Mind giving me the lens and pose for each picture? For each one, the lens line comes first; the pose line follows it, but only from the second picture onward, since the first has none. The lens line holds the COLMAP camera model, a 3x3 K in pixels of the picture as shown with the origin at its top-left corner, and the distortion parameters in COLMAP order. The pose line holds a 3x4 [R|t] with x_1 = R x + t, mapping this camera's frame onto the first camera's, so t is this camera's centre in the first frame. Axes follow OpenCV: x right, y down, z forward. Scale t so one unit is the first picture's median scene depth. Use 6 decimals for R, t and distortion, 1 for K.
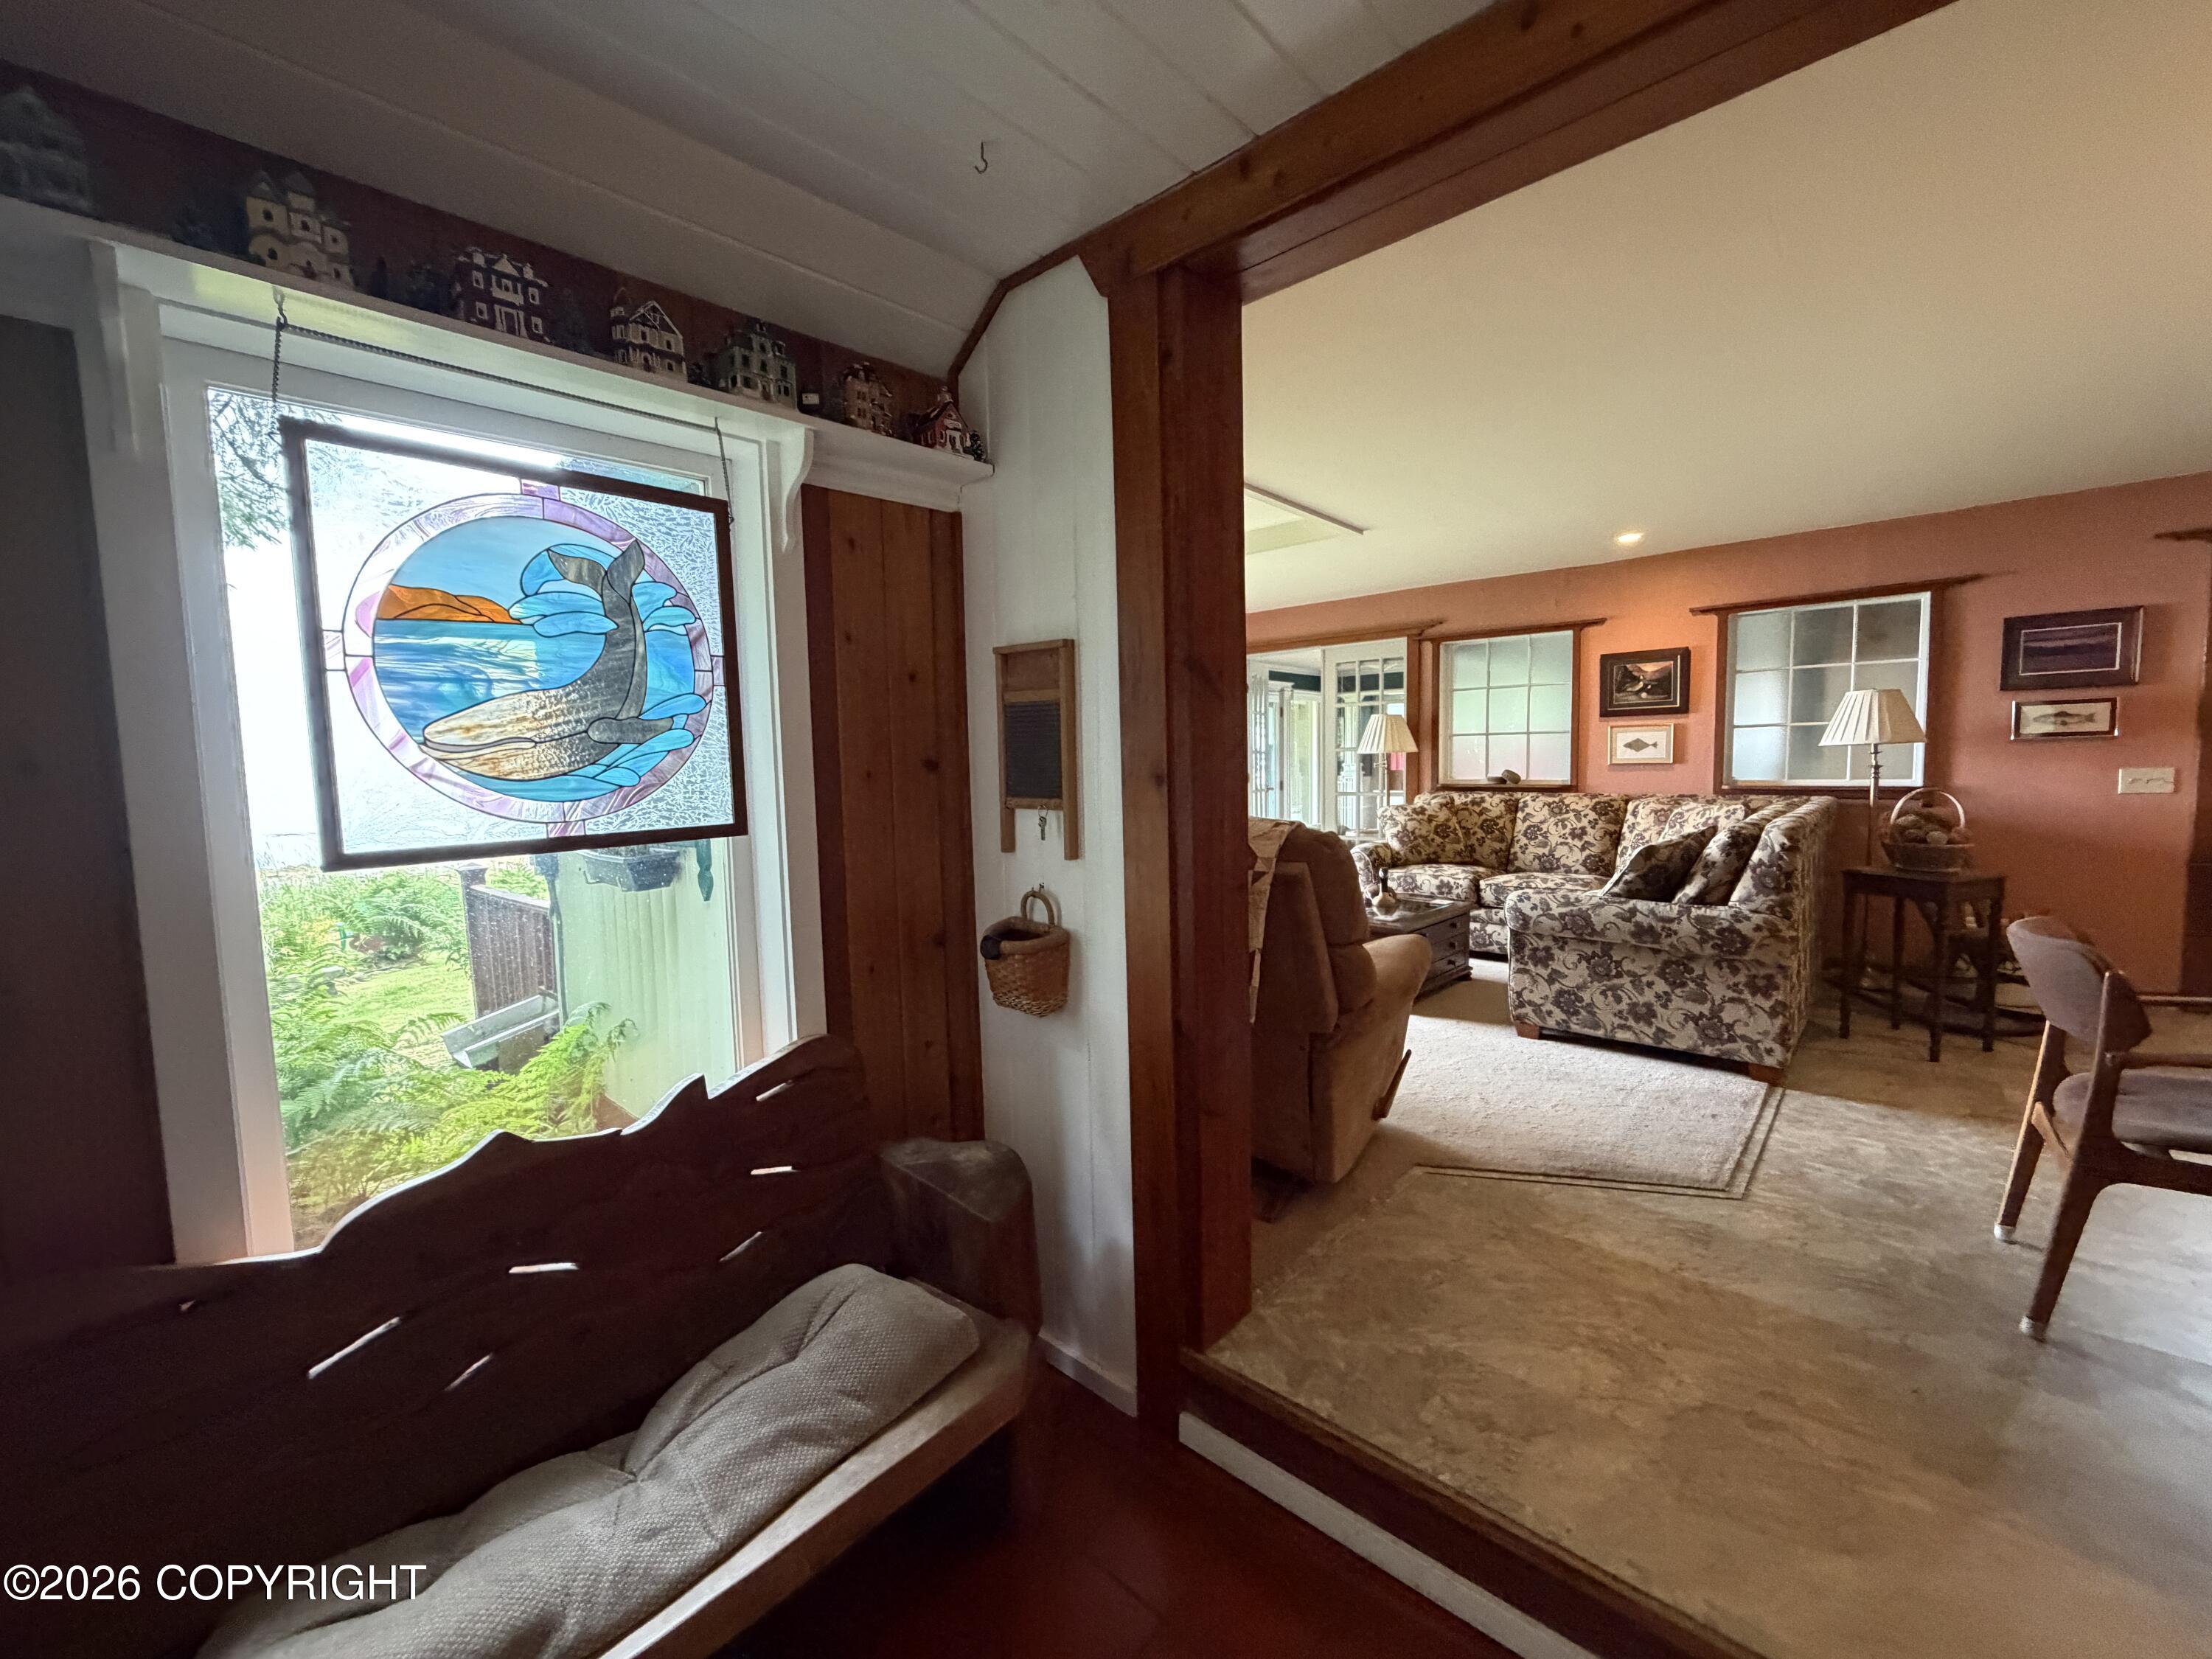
lens RADIAL K [[878.7, 0, 1110.8], [0, 878.7, 832.1], [0, 0, 1]] dist [0.001054, -0.000350]
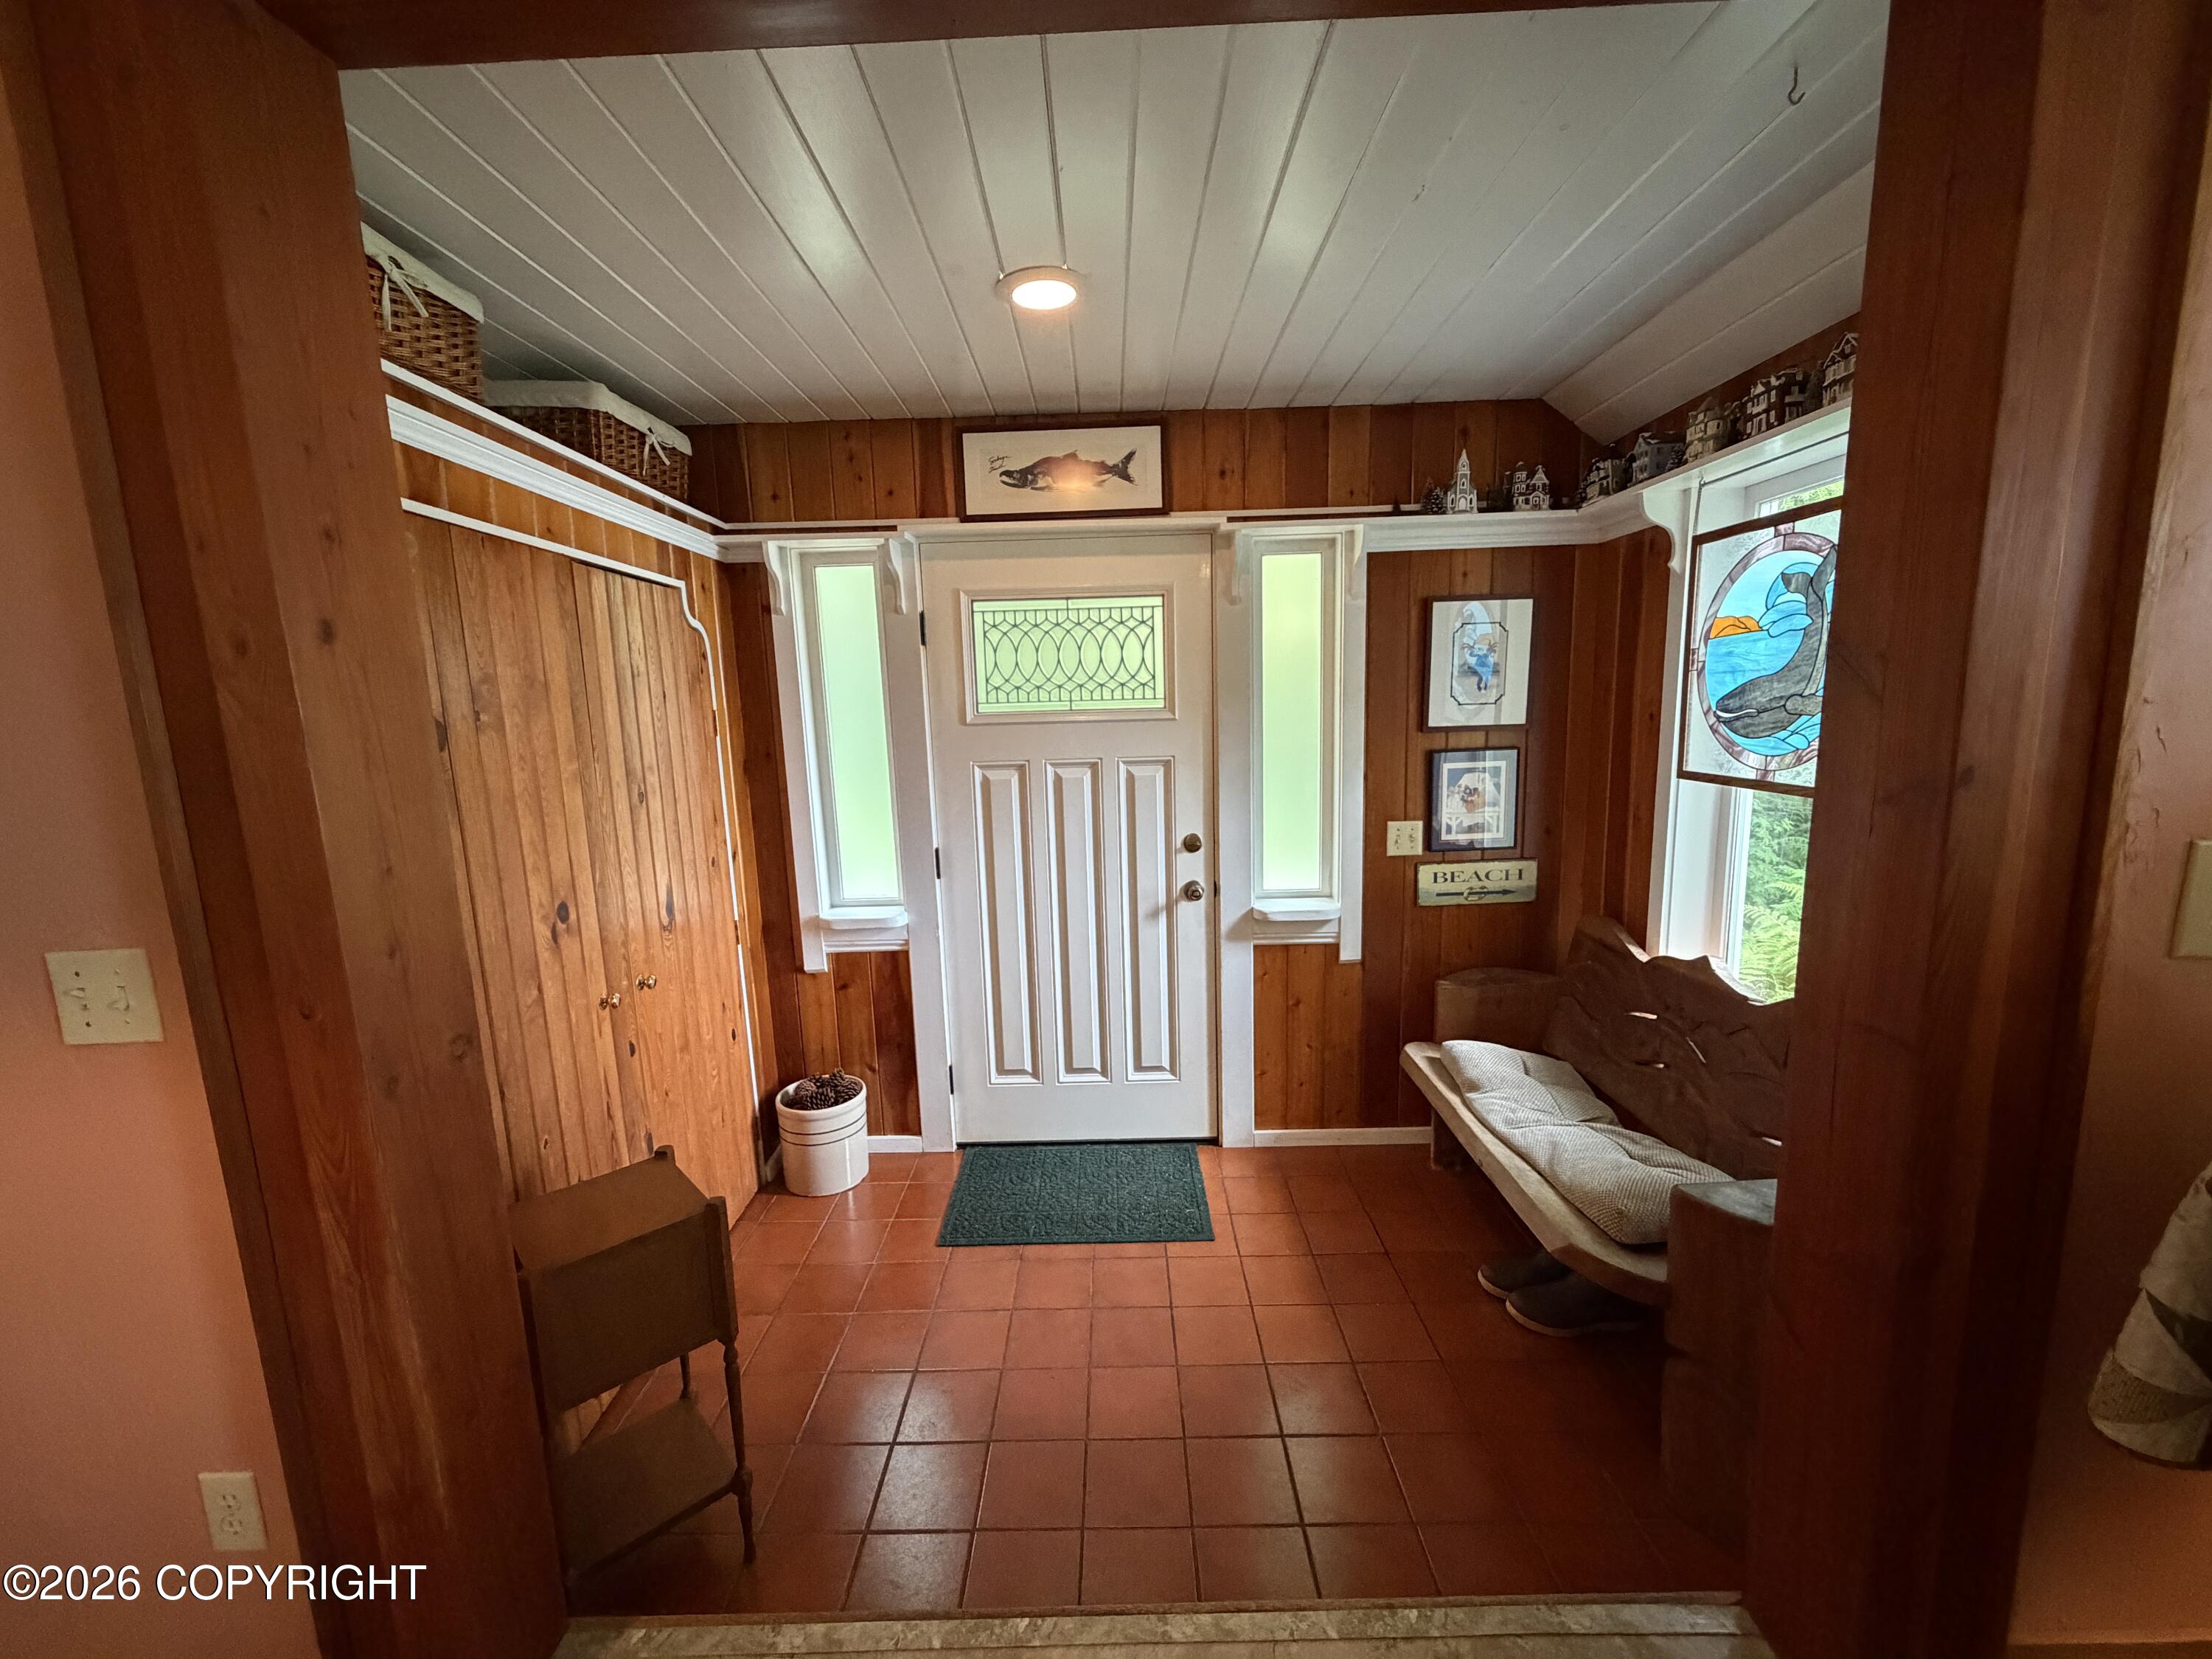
lens RADIAL K [[878.7, 0, 1105.5], [0, 878.7, 825.1], [0, 0, 1]] dist [0.001054, -0.000350]
pose [[-0.749182, 0.152258, -0.644626, 0.256555], [-0.001584, 0.972807, 0.231614, -0.059015], [0.662362, 0.174542, -0.728568, 0.318451]]
